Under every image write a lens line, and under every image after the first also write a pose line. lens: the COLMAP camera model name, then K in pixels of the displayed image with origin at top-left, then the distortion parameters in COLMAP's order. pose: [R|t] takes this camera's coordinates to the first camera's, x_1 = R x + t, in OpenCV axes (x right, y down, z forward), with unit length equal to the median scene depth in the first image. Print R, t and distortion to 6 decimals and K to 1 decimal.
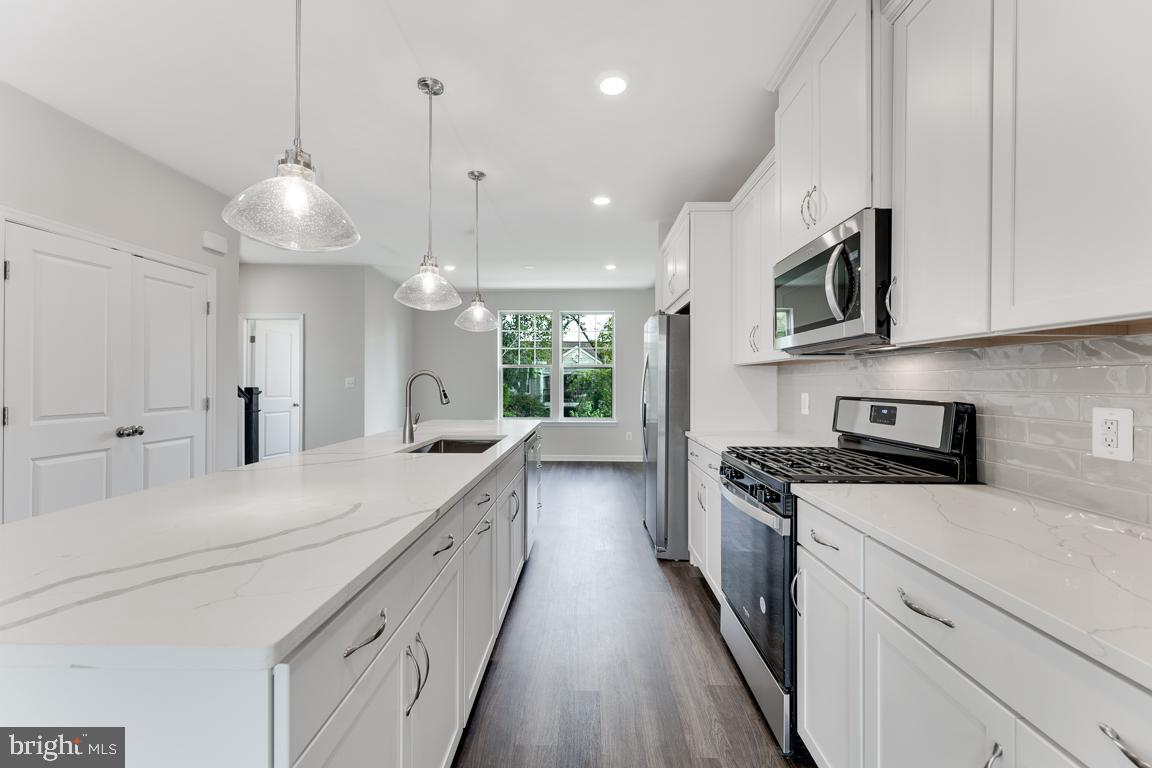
lens RADIAL K [[467.1, 0, 571.8], [0, 467.1, 381.1], [0, 0, 1]] dist [-0.016703, -0.000569]
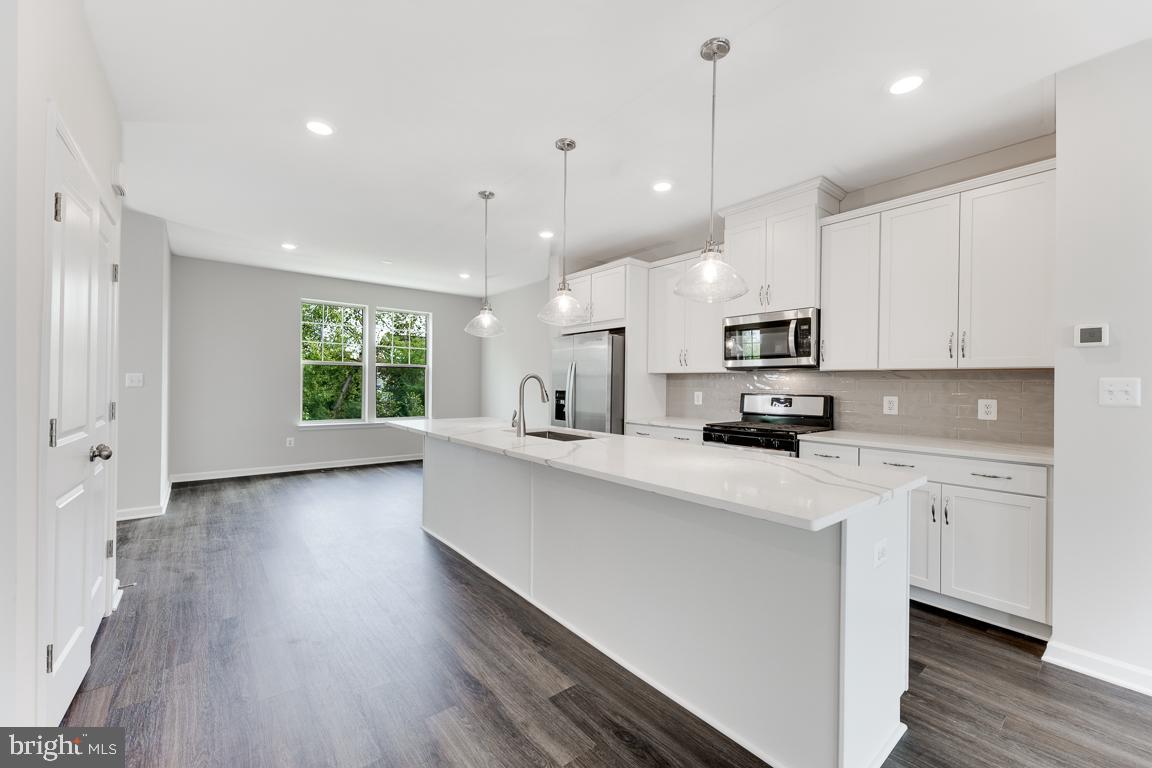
lens RADIAL K [[467.1, 0, 572.6], [0, 467.1, 384.0], [0, 0, 1]] dist [-0.016703, -0.000569]
pose [[0.763535, 0.006354, 0.645735, -1.475059], [-0.011719, 0.999923, 0.004017, -0.004341], [-0.645660, -0.010635, 0.763551, 0.045401]]
